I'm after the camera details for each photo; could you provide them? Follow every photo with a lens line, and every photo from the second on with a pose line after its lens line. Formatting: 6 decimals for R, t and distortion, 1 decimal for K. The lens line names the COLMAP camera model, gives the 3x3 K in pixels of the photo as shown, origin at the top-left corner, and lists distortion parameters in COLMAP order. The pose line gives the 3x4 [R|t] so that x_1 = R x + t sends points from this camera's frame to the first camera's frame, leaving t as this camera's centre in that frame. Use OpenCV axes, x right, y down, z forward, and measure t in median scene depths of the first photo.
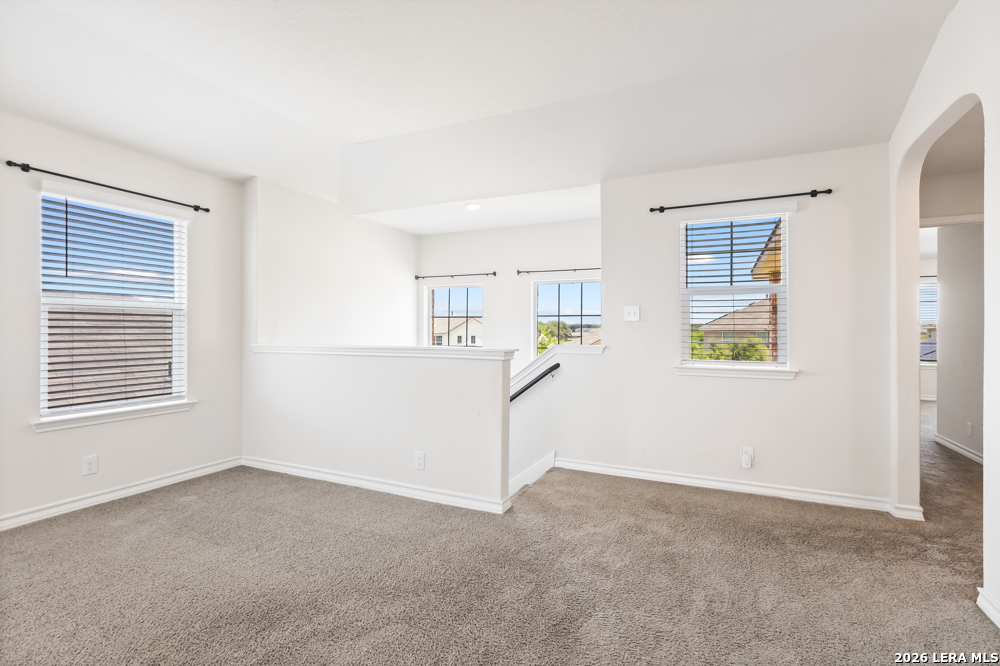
lens RADIAL K [[465.8, 0, 503.5], [0, 465.8, 335.1], [0, 0, 1]] dist [0.003908, 0.000175]
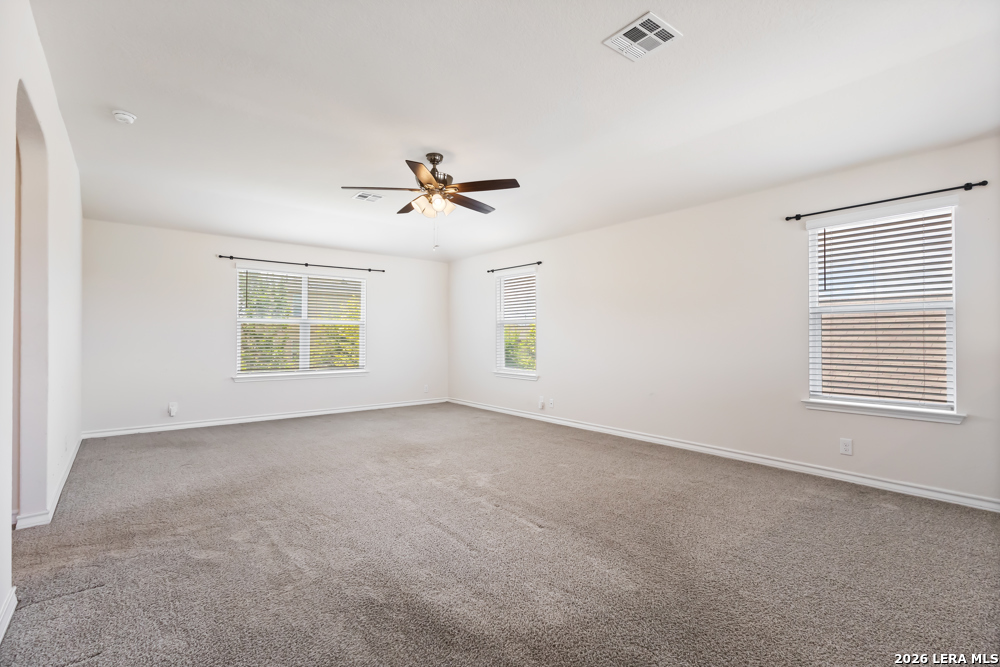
lens RADIAL K [[465.8, 0, 503.5], [0, 465.8, 335.6], [0, 0, 1]] dist [0.003908, 0.000175]
pose [[-0.439229, -0.002103, -0.898372, 0.548426], [-0.006960, 0.999975, 0.001062, 0.002488], [0.898348, 0.006719, -0.439233, 0.724334]]
